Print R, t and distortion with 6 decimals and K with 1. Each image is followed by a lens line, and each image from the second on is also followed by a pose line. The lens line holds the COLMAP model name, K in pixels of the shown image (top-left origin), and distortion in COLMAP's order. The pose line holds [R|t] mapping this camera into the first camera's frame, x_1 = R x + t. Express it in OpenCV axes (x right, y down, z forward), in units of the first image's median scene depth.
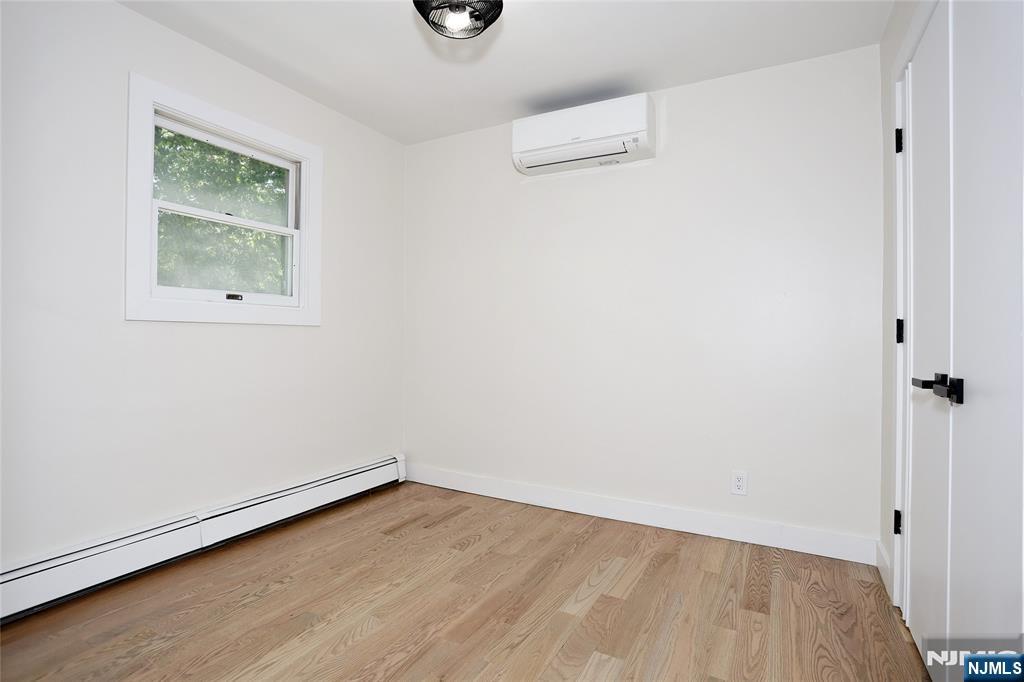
lens RADIAL K [[495.2, 0, 507.5], [0, 495.2, 339.0], [0, 0, 1]] dist [-0.066946, 0.025355]
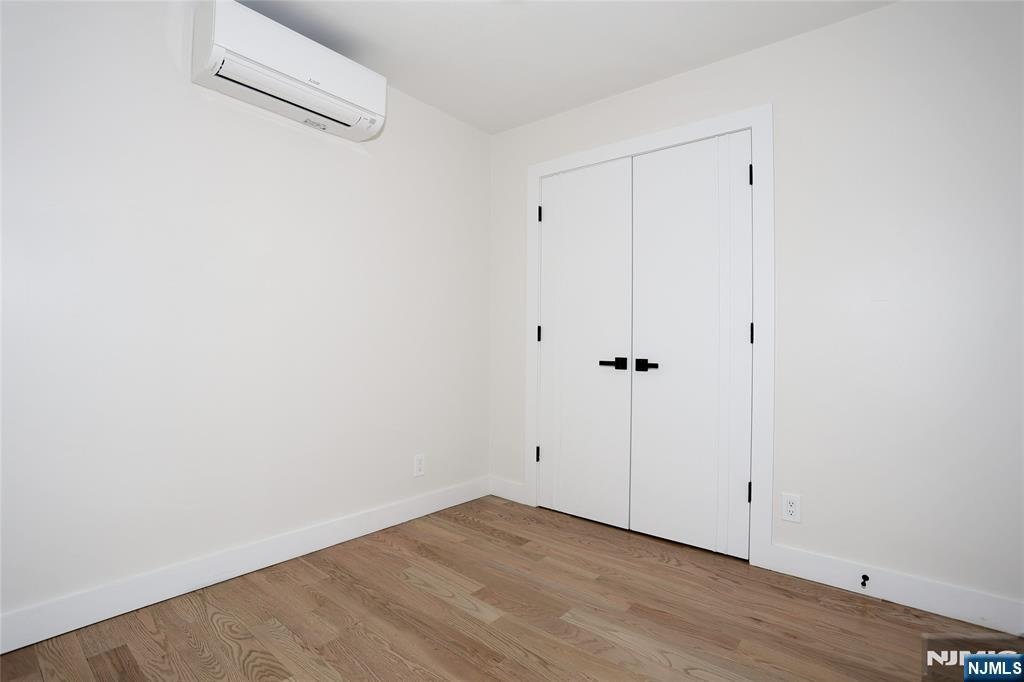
lens RADIAL K [[495.2, 0, 507.5], [0, 495.2, 339.0], [0, 0, 1]] dist [-0.066946, 0.025355]
pose [[0.185266, 0.002891, 0.982684, -0.654290], [-0.010122, 0.999948, -0.001034, 0.000989], [-0.982636, -0.009755, 0.185286, 0.630496]]
